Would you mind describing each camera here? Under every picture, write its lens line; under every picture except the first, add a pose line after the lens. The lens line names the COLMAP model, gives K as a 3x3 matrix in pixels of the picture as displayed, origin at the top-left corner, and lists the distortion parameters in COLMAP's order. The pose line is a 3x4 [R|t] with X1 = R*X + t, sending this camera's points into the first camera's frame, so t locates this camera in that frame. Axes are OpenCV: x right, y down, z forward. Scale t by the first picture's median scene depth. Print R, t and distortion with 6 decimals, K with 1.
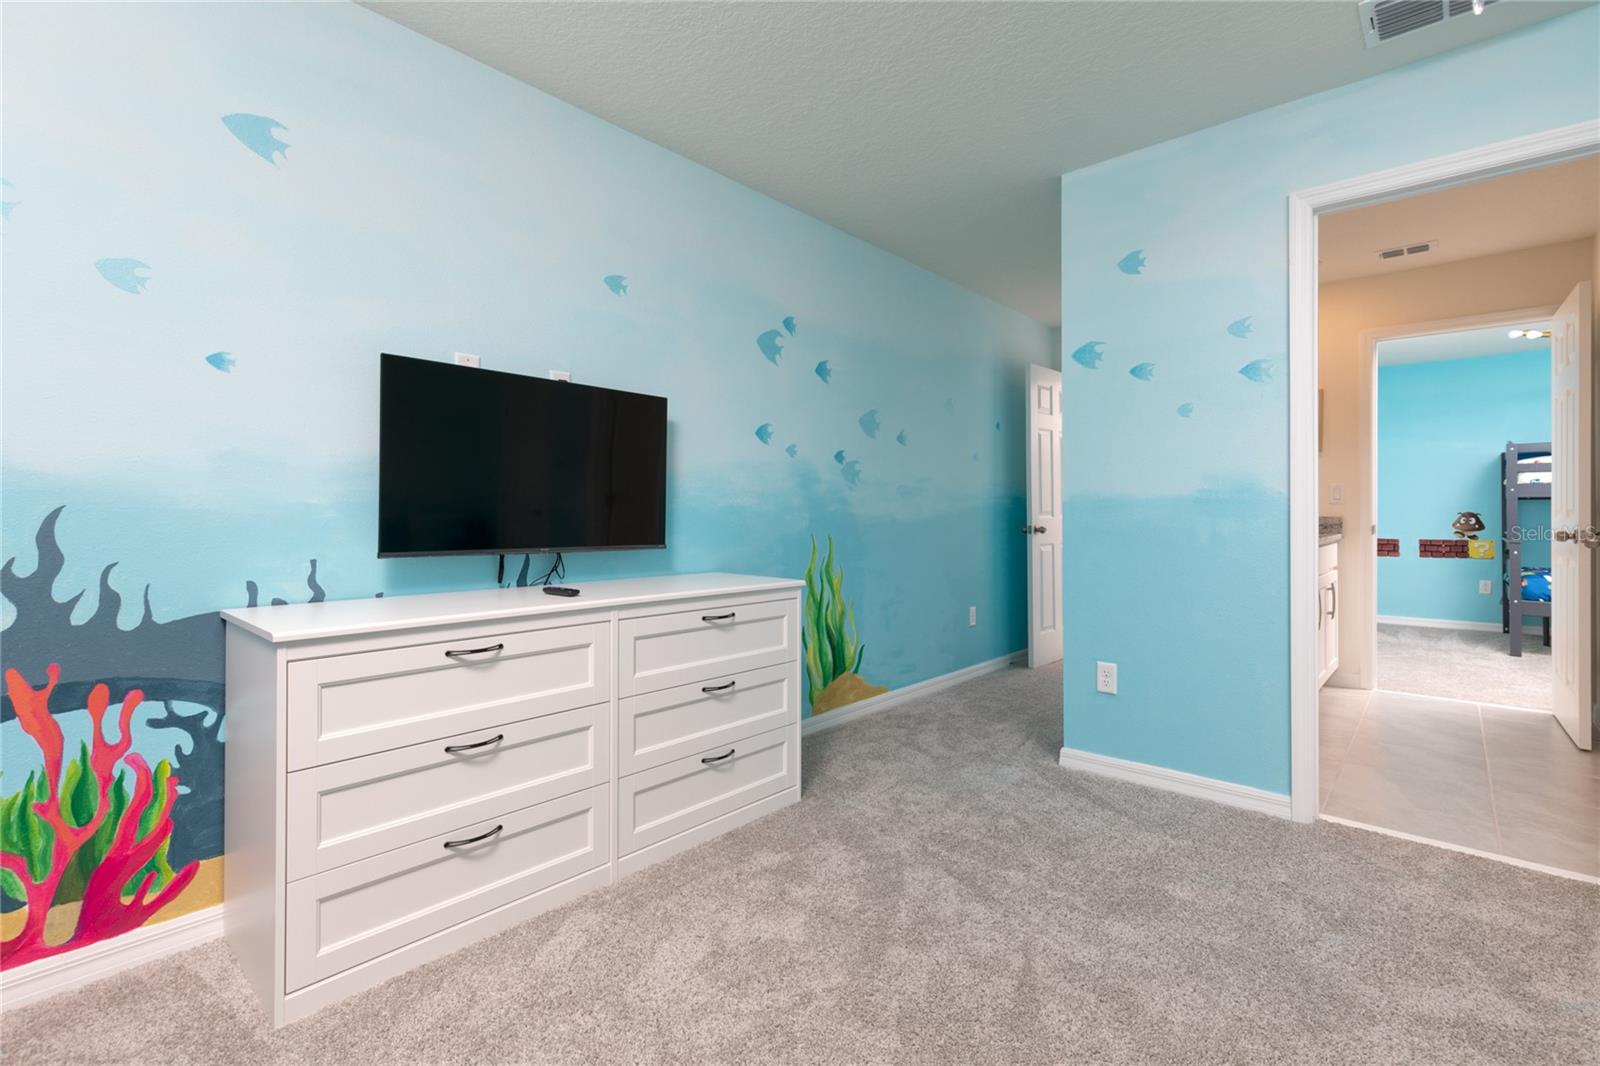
lens RADIAL K [[711.9, 0, 793.1], [0, 711.9, 519.9], [0, 0, 1]] dist [0.002775, 0.000558]
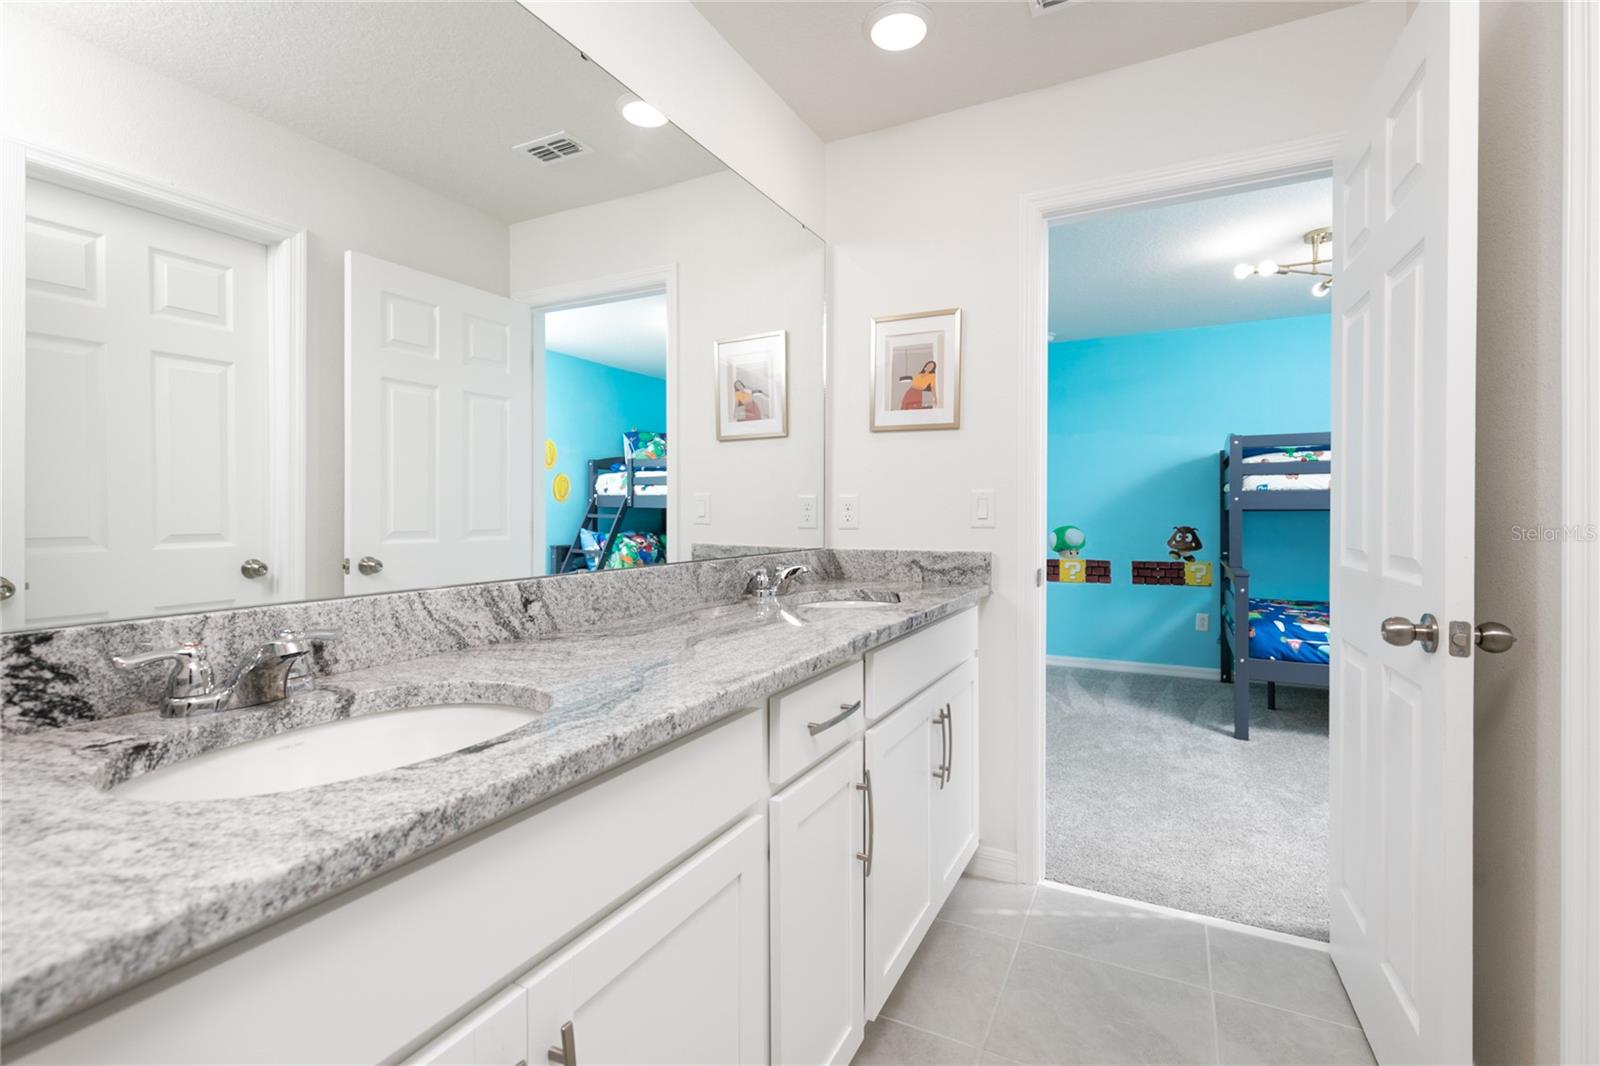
lens RADIAL K [[711.9, 0, 793.1], [0, 711.9, 519.9], [0, 0, 1]] dist [0.002775, 0.000558]
pose [[0.966057, -0.000032, 0.258331, 0.340521], [-0.000875, 0.999994, 0.003397, -0.020277], [-0.258329, -0.003508, 0.966051, 0.368055]]
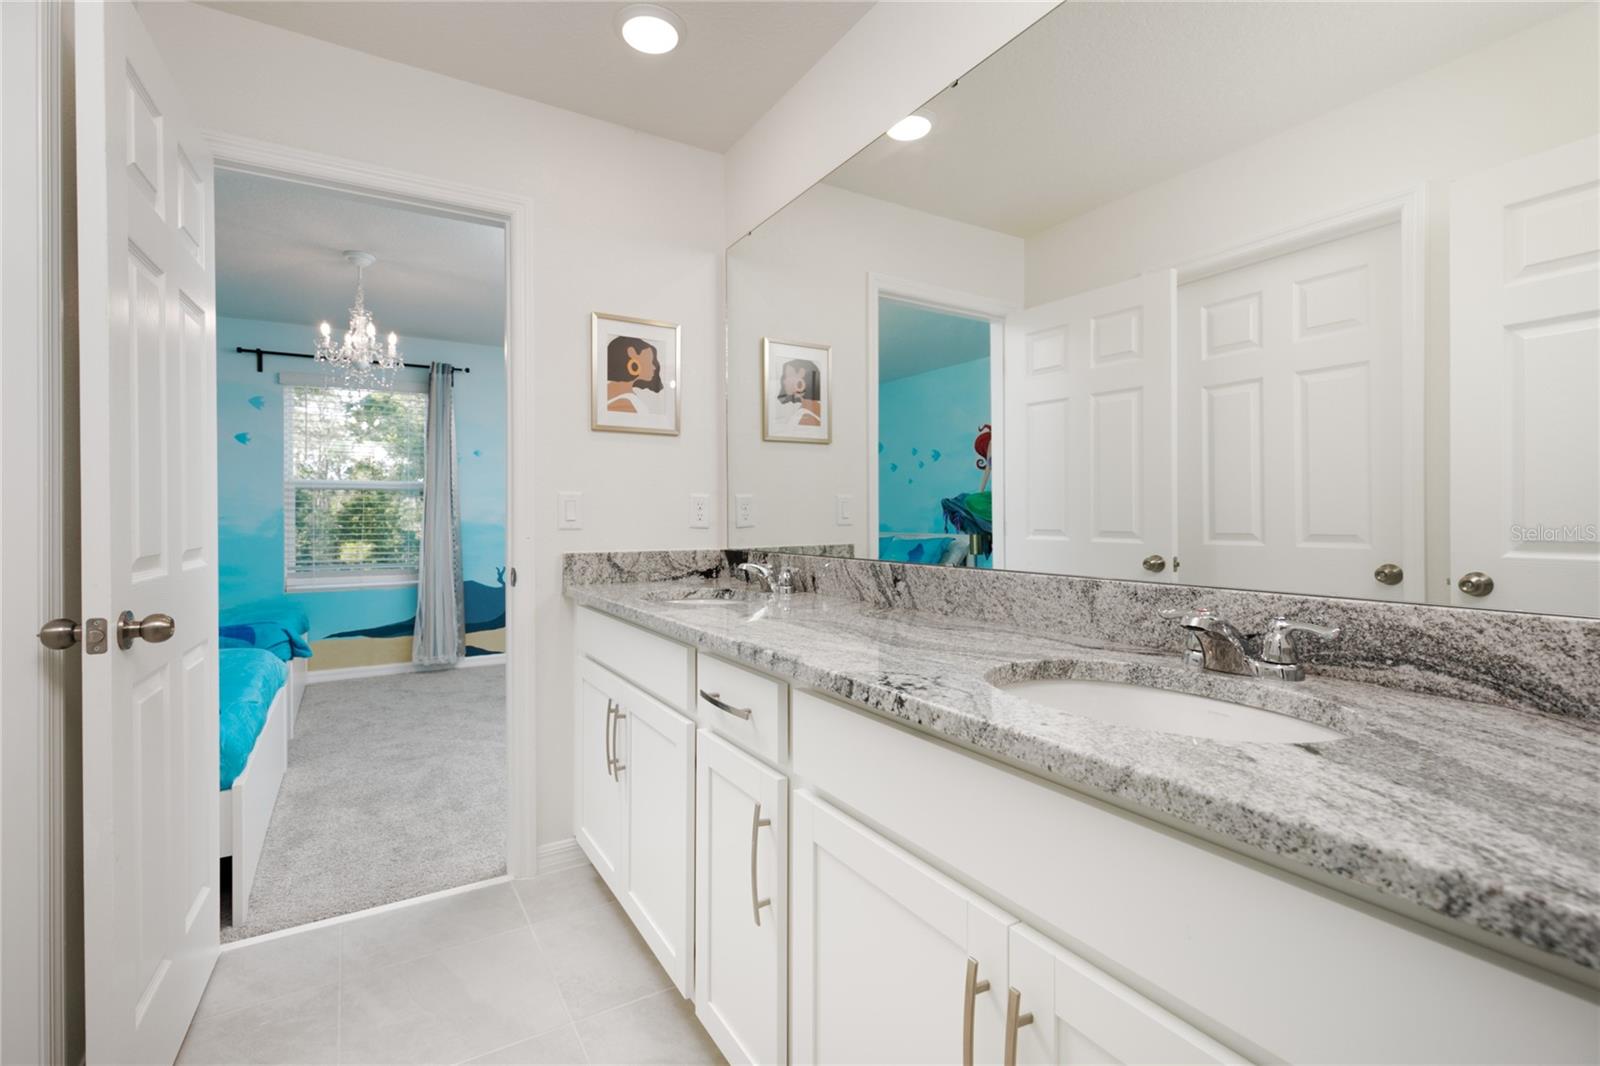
lens RADIAL K [[711.9, 0, 793.1], [0, 711.9, 519.9], [0, 0, 1]] dist [0.002775, 0.000558]
pose [[-0.252549, 0.005486, -0.967569, 0.899806], [-0.006920, 0.999948, 0.007476, -0.020434], [0.967559, 0.008584, -0.252498, 0.923912]]
